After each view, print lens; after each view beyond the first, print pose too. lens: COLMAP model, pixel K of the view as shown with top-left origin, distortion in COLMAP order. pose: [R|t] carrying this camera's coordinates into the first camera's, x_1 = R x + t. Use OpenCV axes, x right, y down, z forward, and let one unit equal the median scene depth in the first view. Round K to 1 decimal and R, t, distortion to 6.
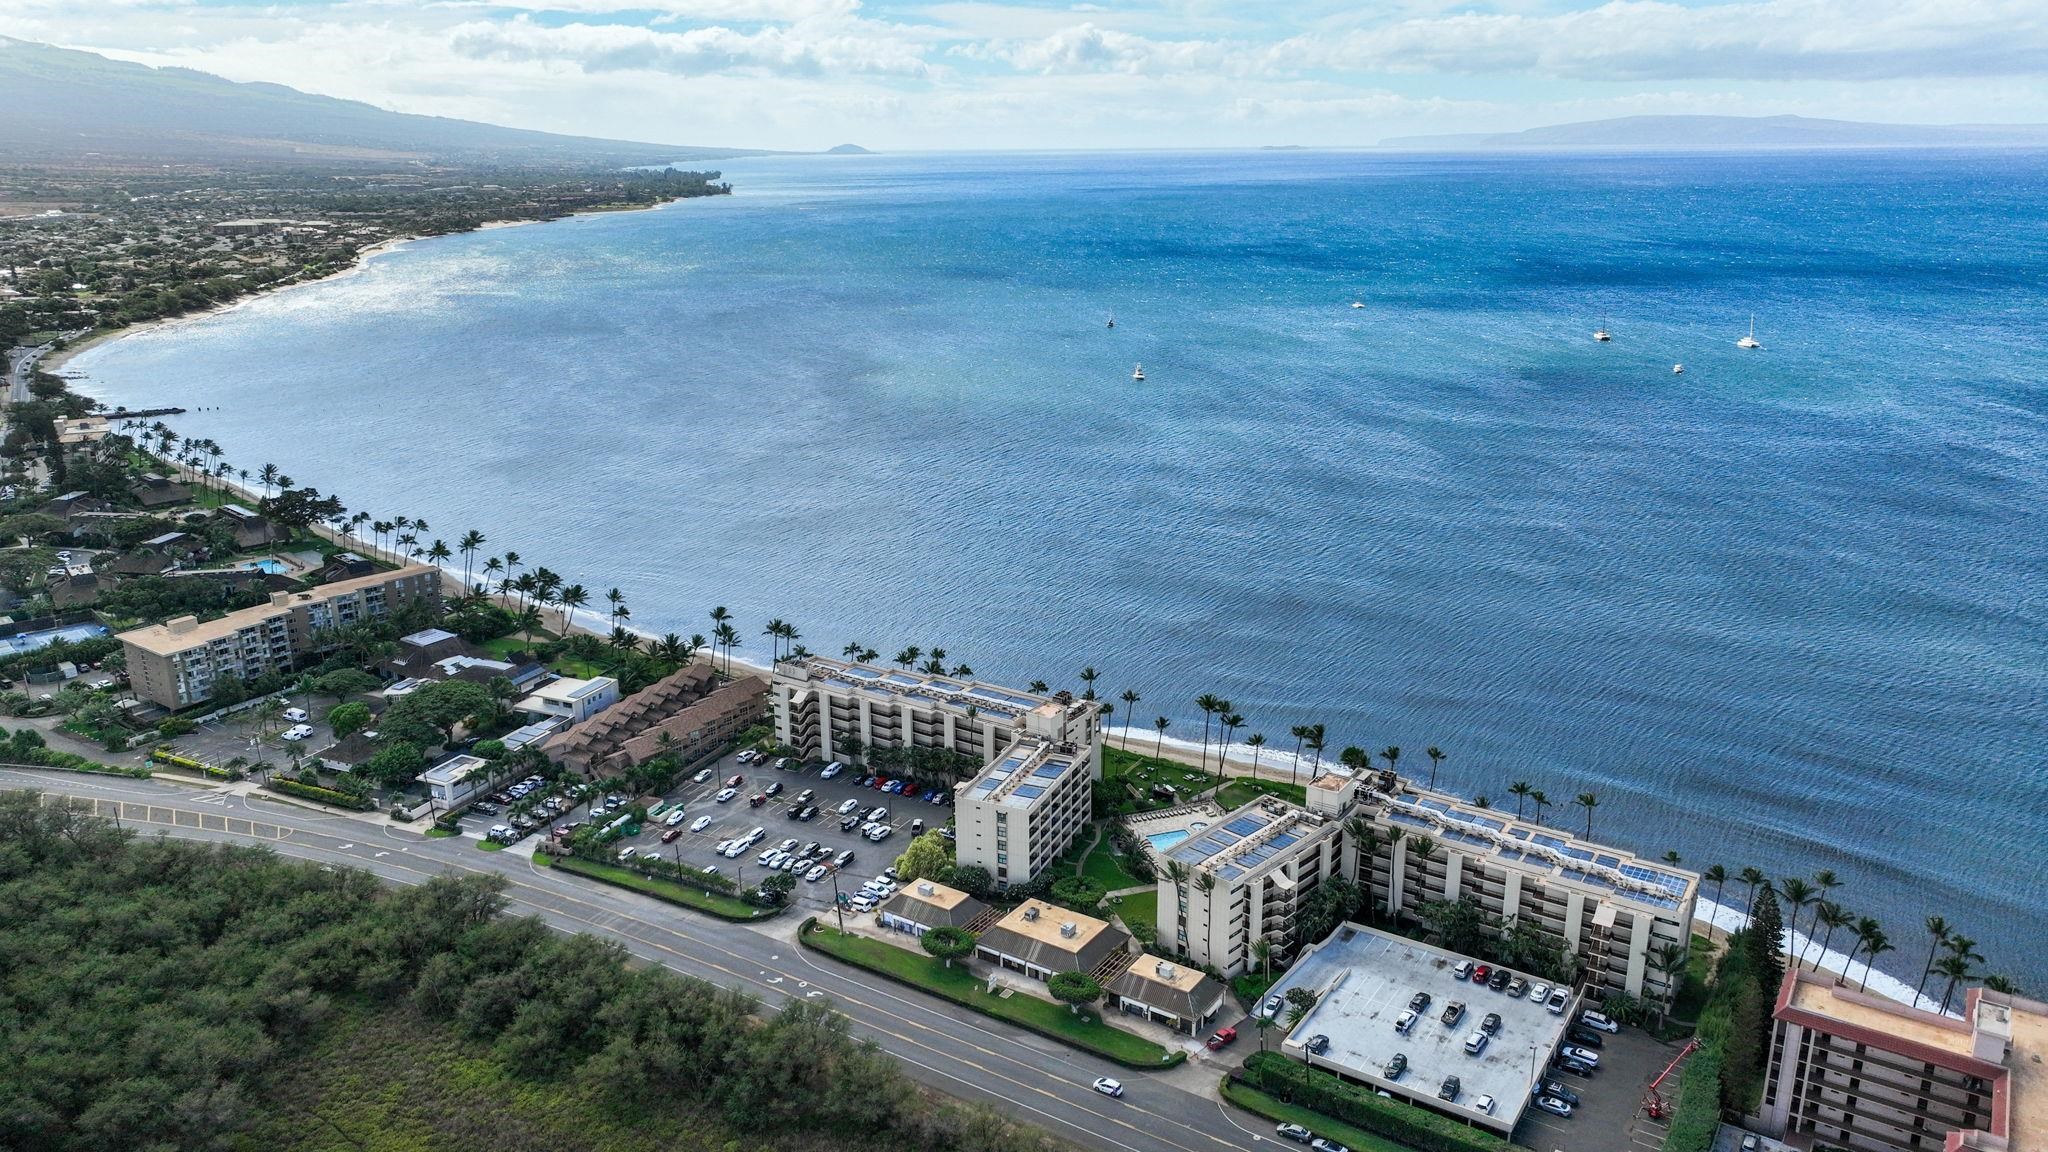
lens RADIAL K [[1456.4, 0, 1024.0], [0, 1456.4, 576.0], [0, 0, 1]] dist [0.007857, 0.004625]
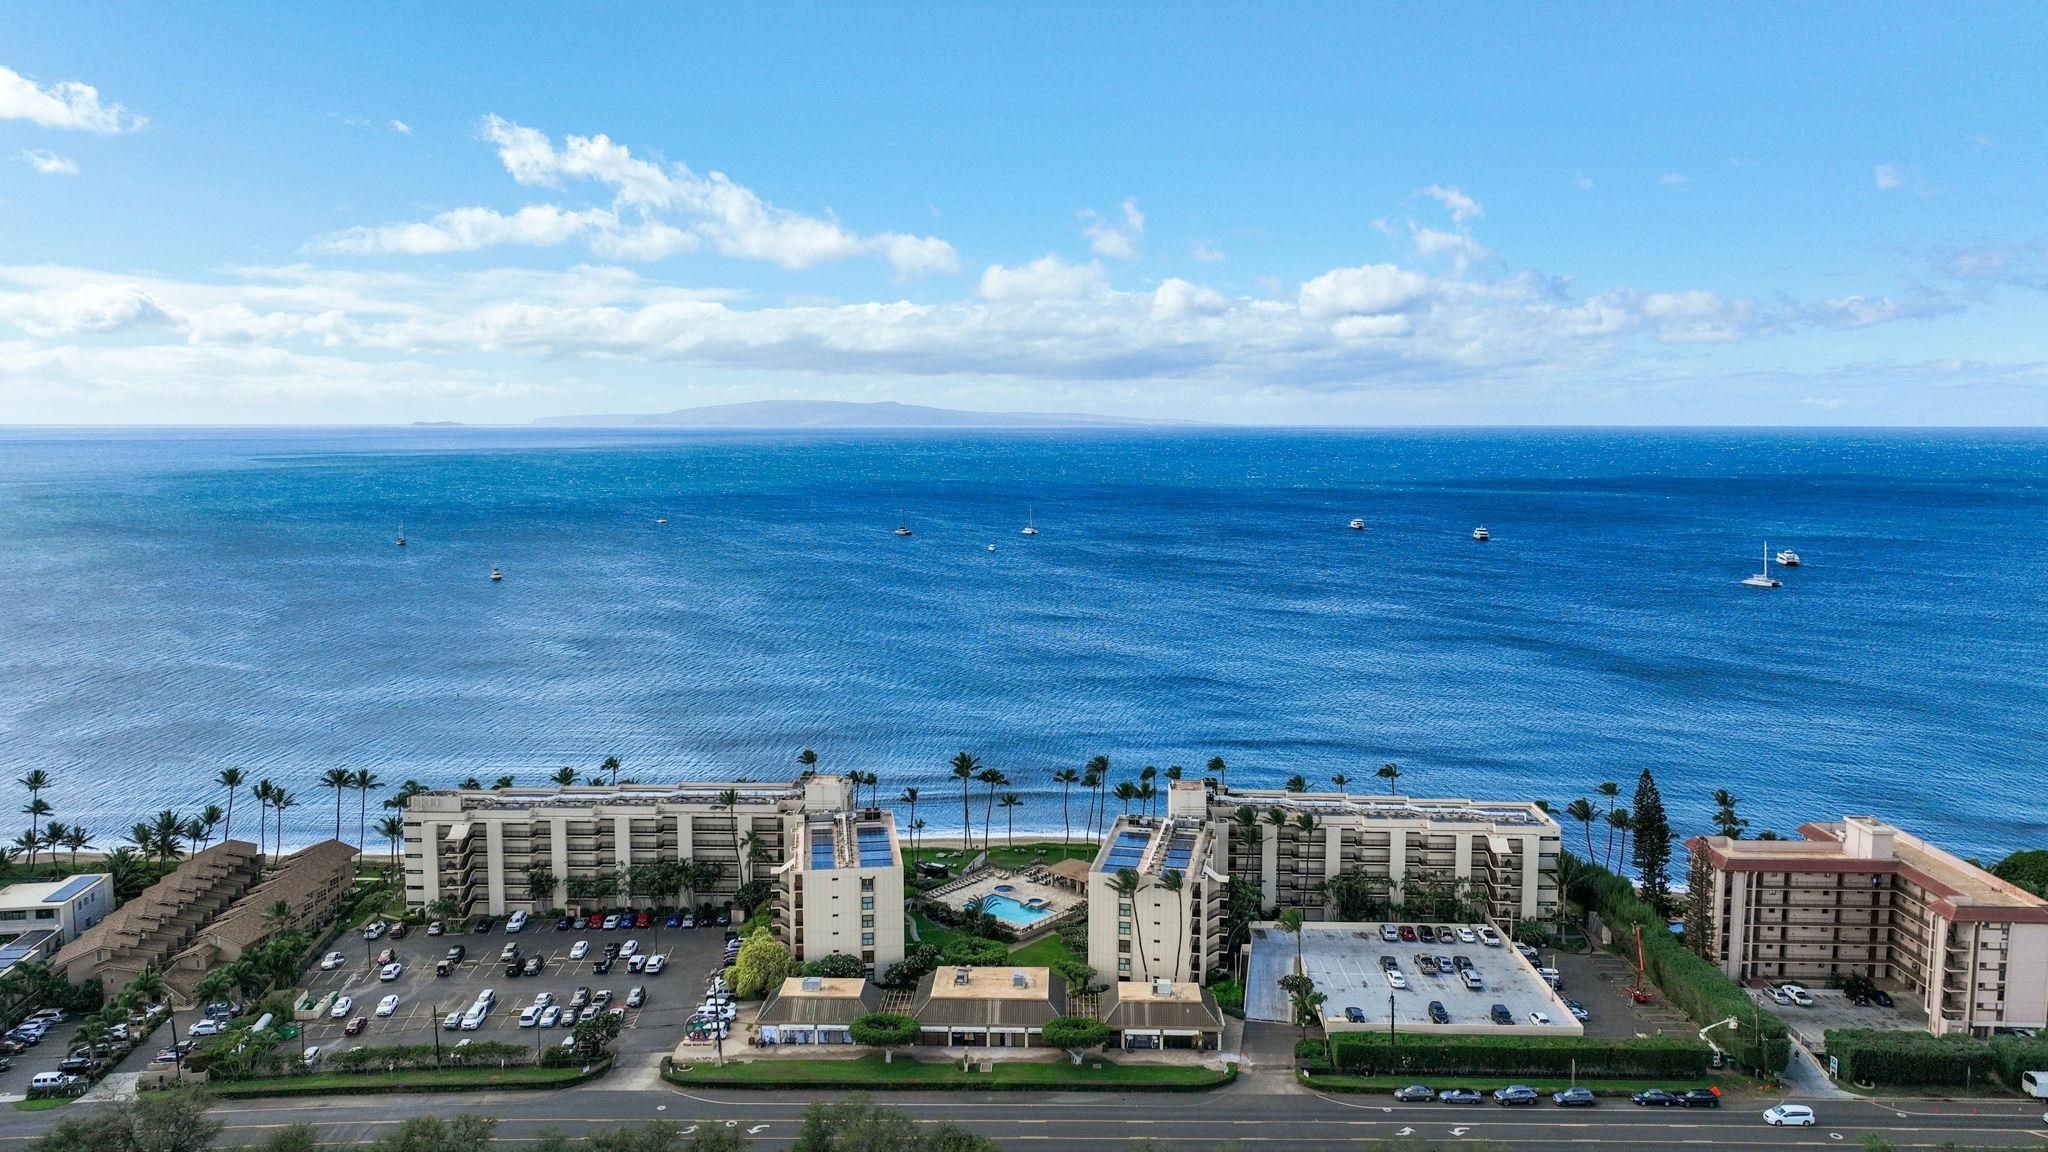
lens RADIAL K [[1456.4, 0, 1024.0], [0, 1456.4, 576.0], [0, 0, 1]] dist [0.007857, 0.004625]
pose [[0.843779, -0.045700, 0.534741, -0.363834], [0.145897, 0.978378, -0.146599, 0.127539], [-0.516479, 0.201715, 0.832202, 0.239749]]
